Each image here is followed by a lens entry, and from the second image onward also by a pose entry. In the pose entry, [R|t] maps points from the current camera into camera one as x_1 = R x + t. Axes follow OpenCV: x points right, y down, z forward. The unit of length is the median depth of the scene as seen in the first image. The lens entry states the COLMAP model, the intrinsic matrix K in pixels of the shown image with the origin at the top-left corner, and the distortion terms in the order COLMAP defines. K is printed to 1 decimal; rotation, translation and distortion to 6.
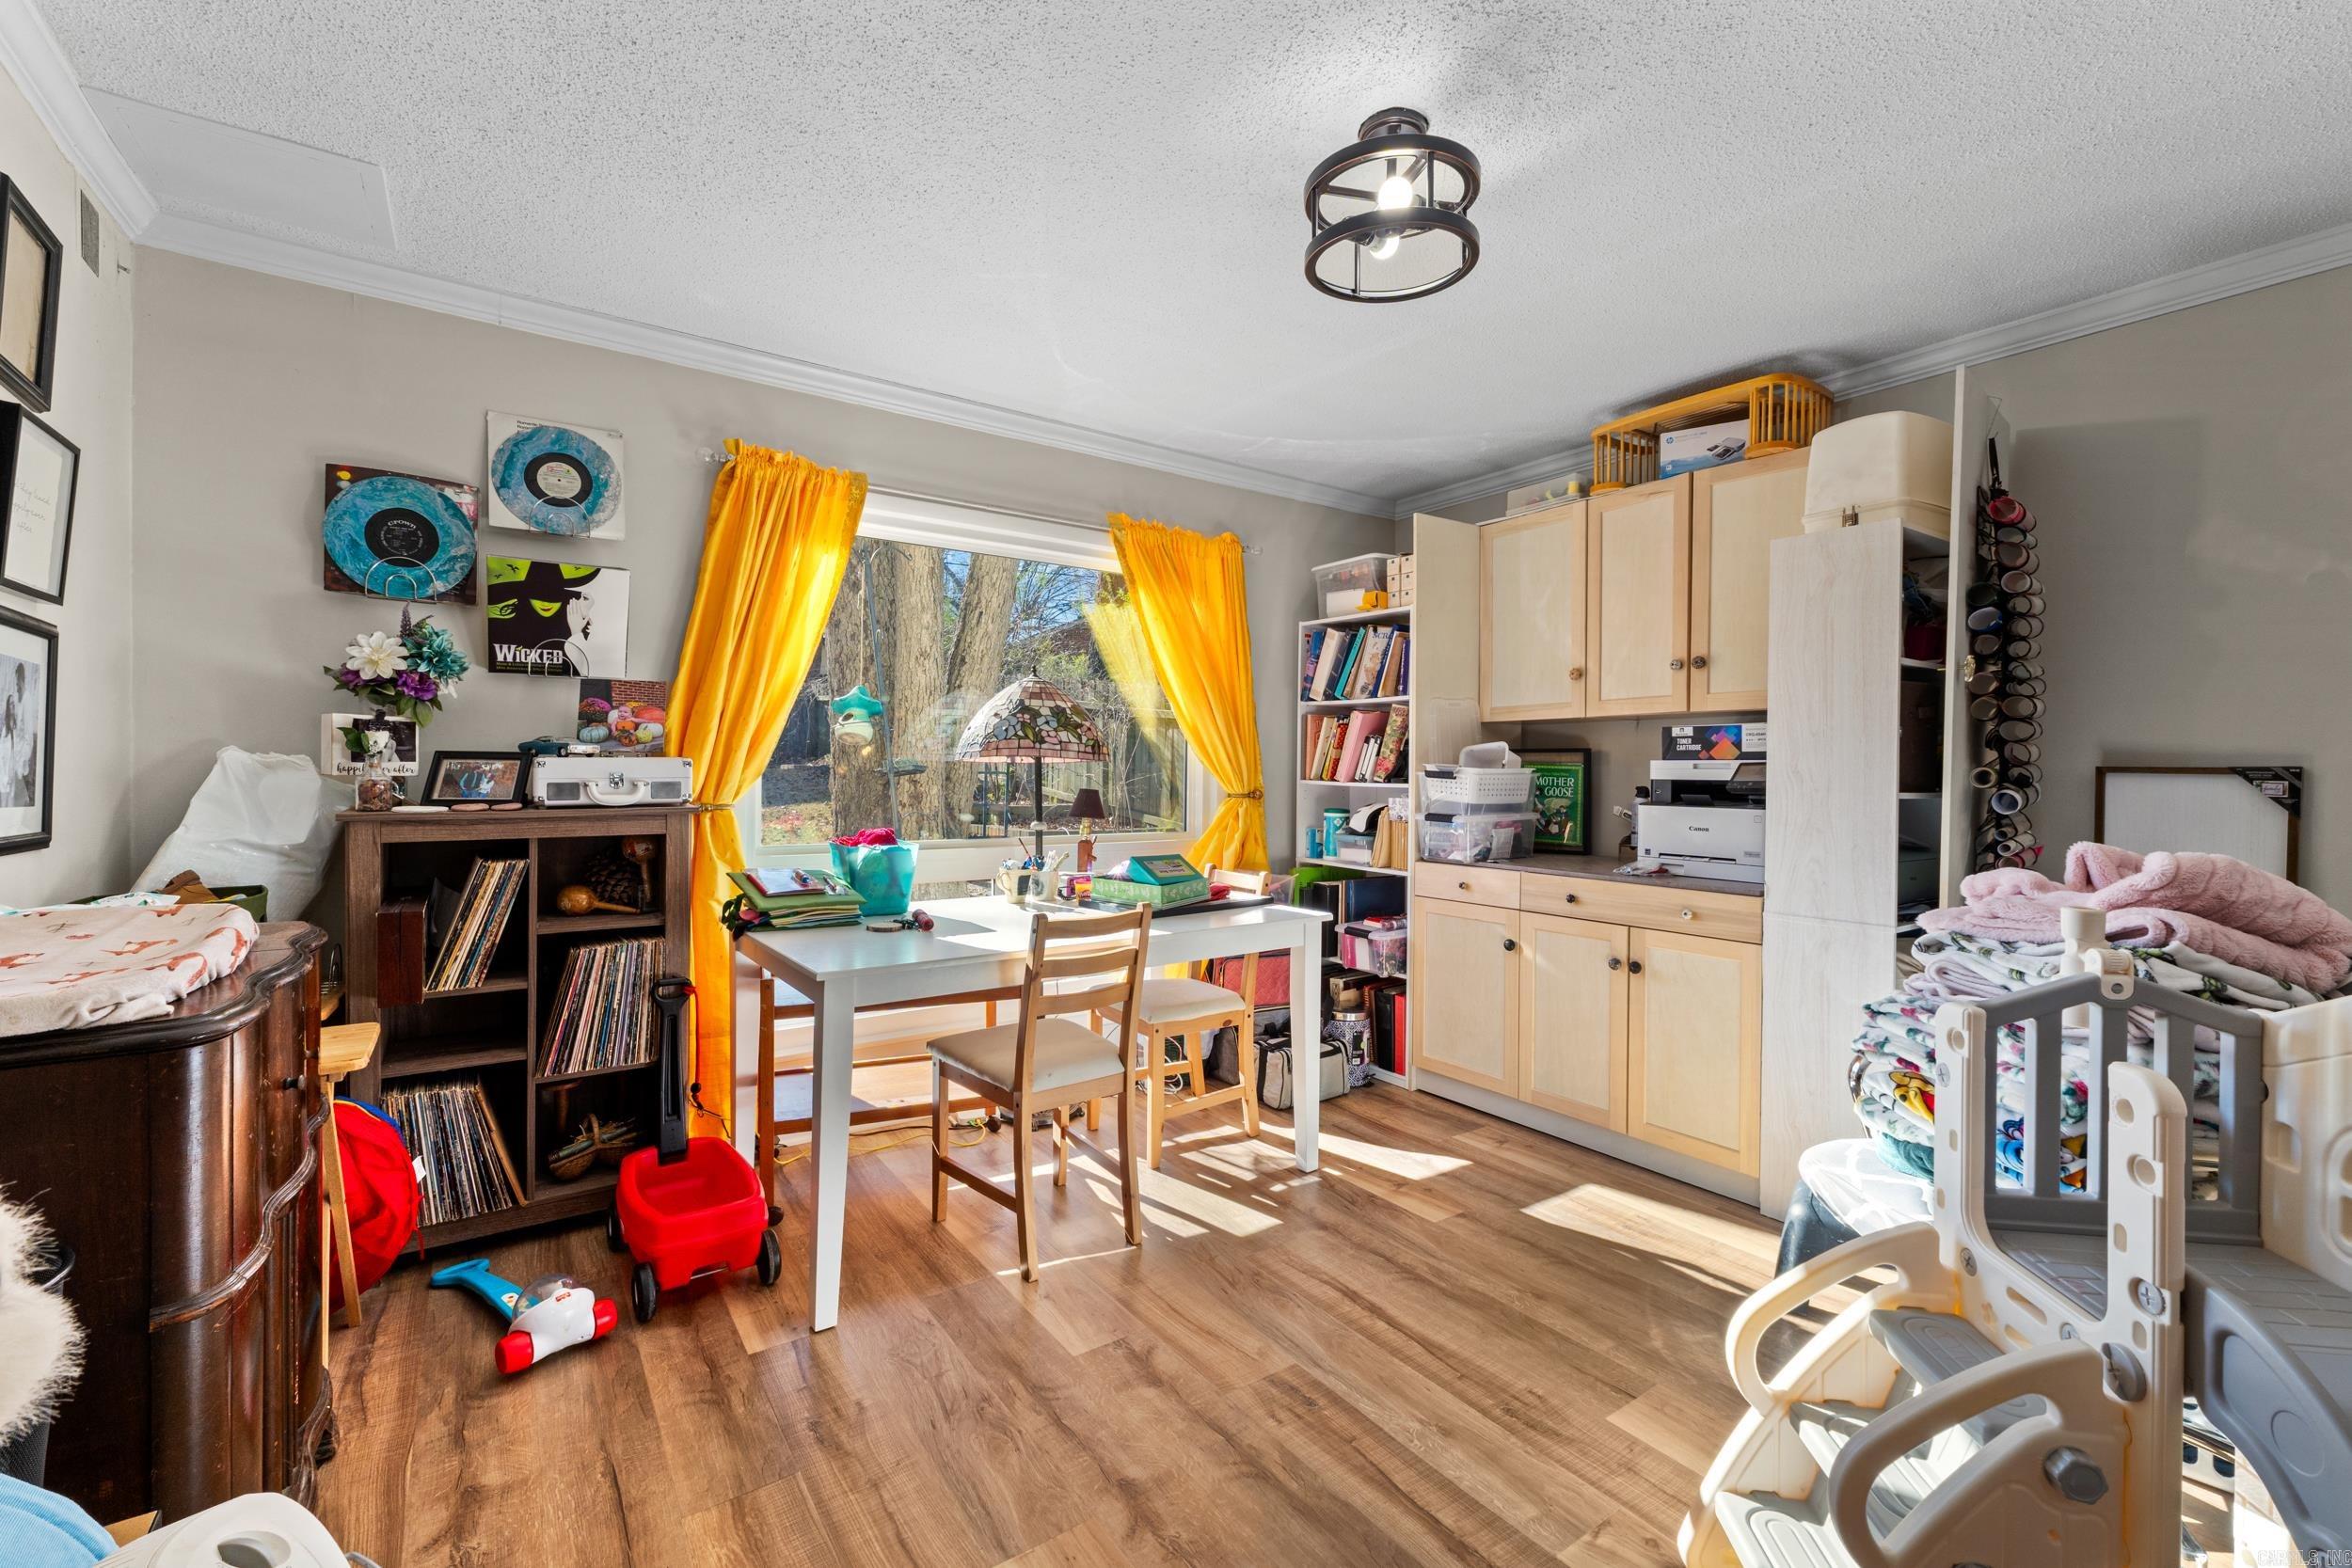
lens RADIAL K [[988.2, 0, 1195.9], [0, 988.2, 779.9], [0, 0, 1]] dist [0.005091, -0.000081]
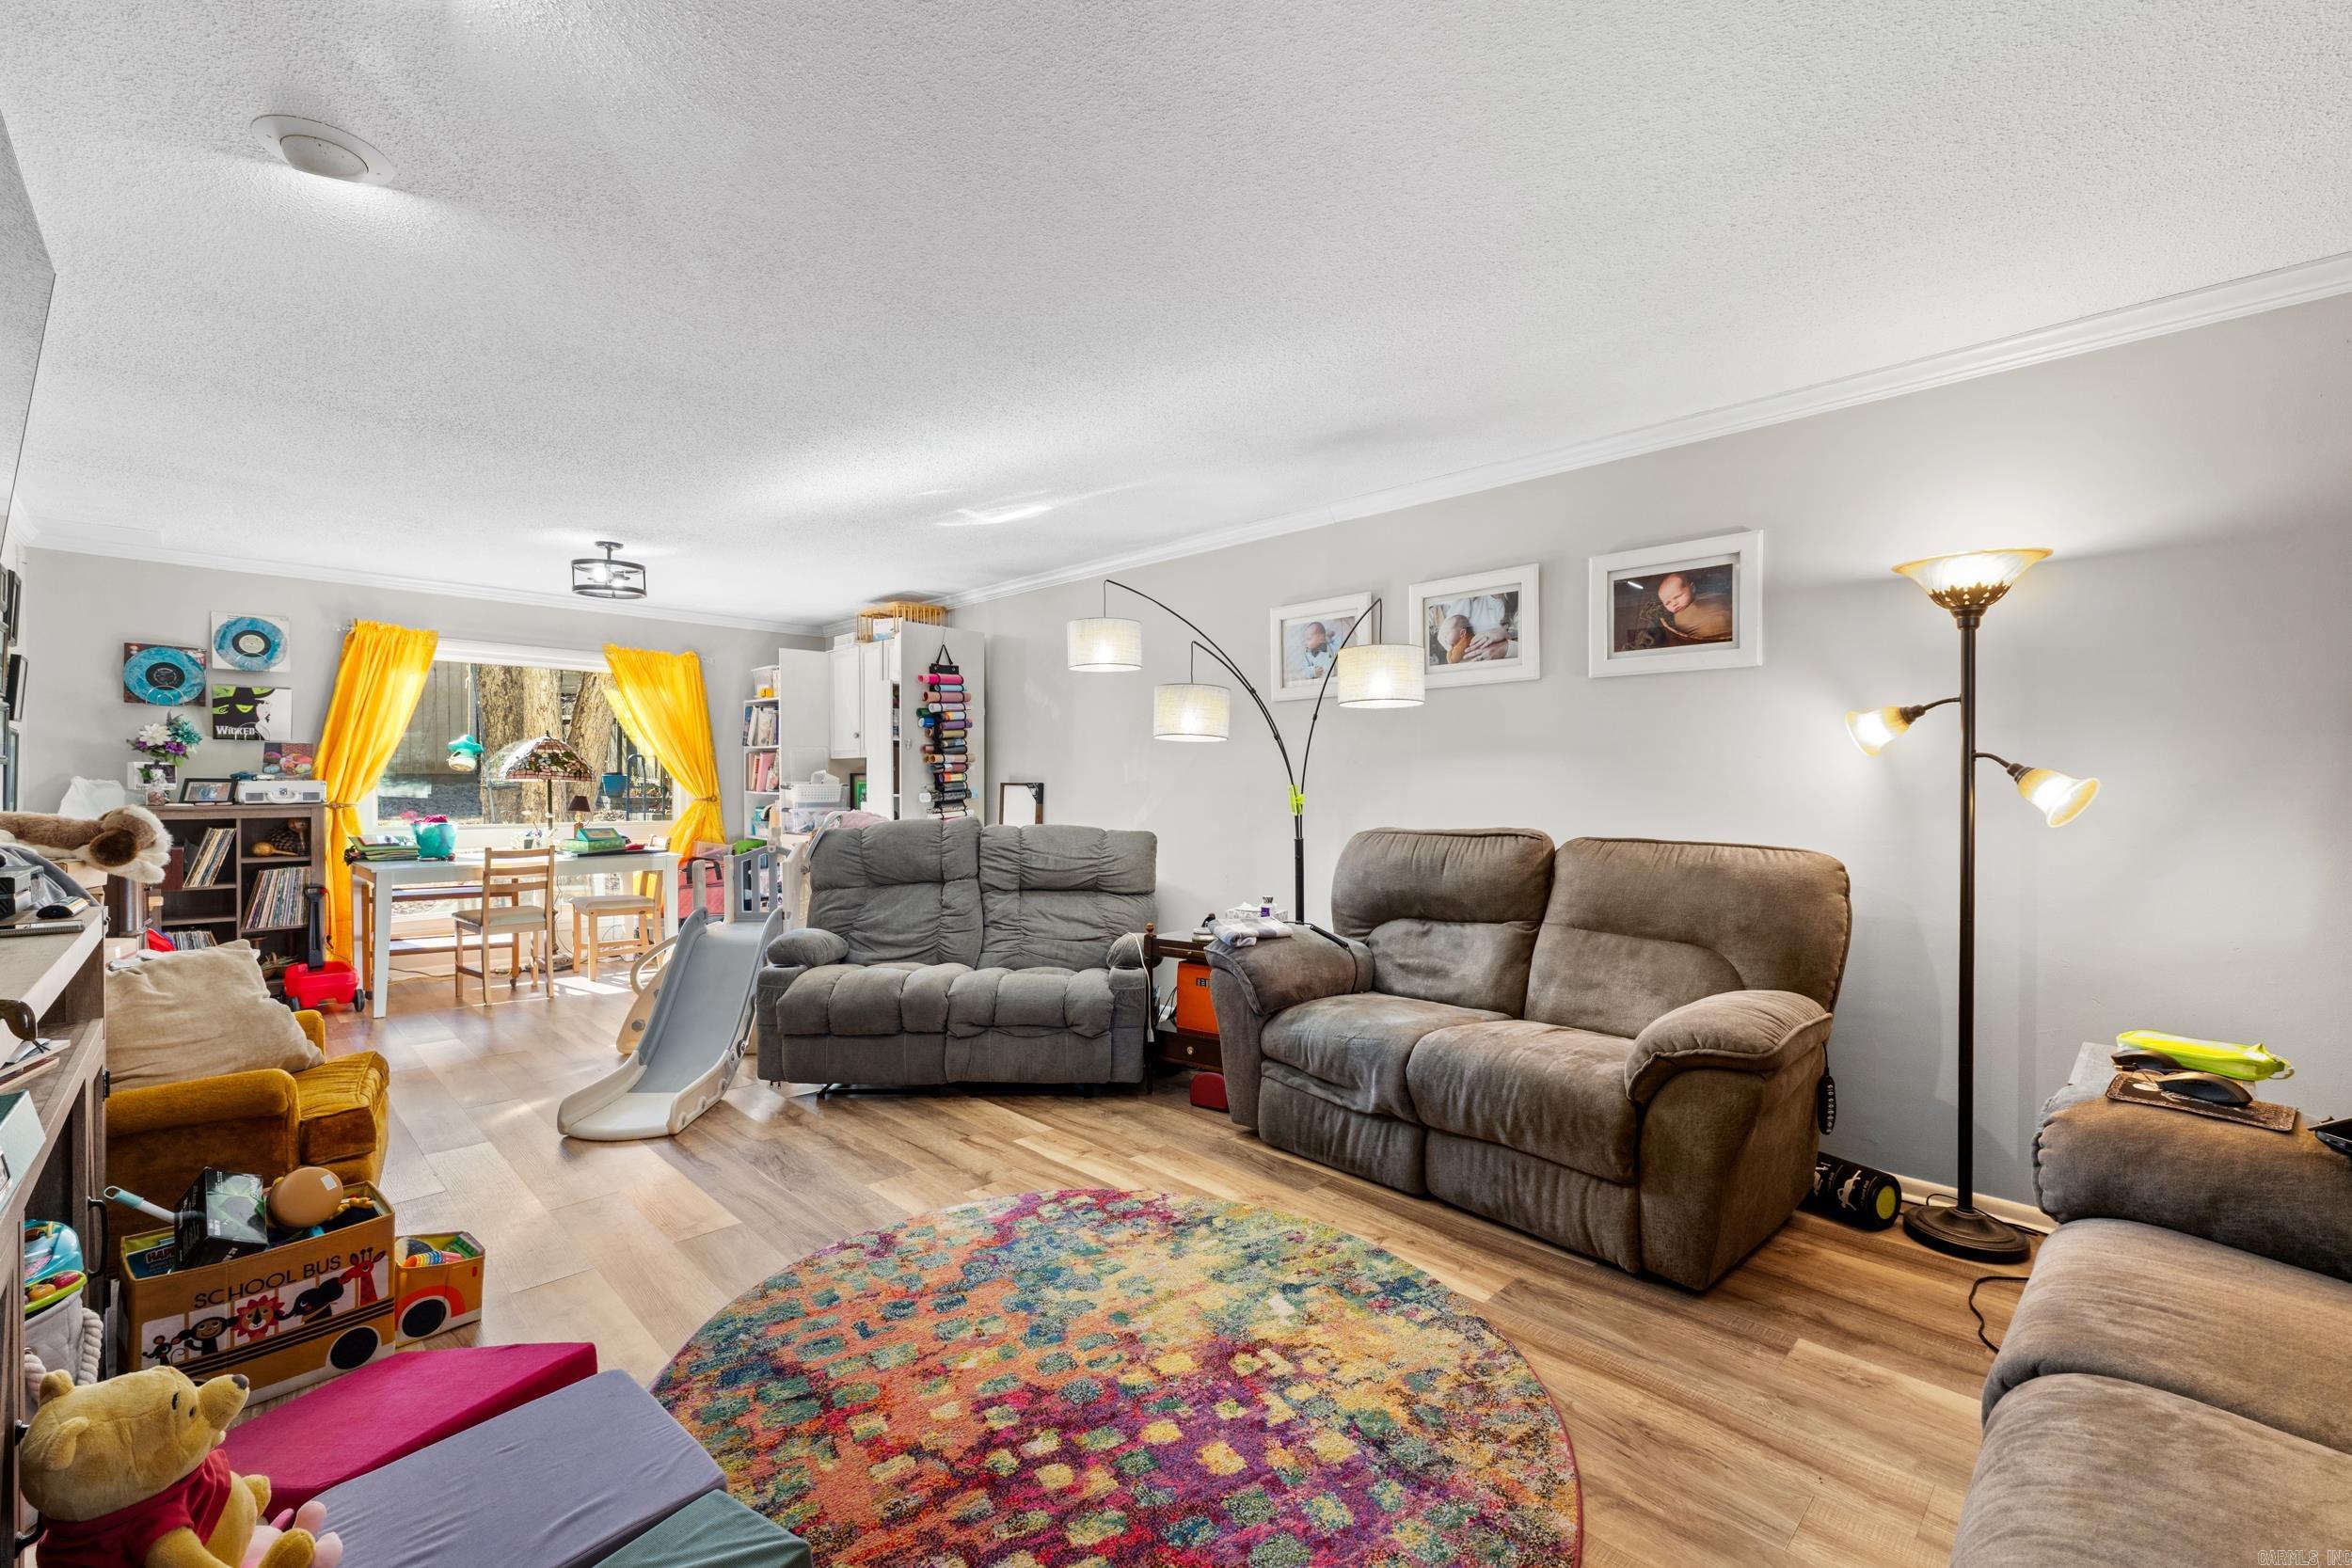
lens RADIAL K [[988.2, 0, 1183.8], [0, 988.2, 798.4], [0, 0, 1]] dist [0.005091, -0.000081]
pose [[0.986161, -0.005794, 0.165690, 0.945718], [0.004839, 0.999969, 0.006167, 0.010874], [-0.165720, -0.005280, 0.986159, -1.388871]]
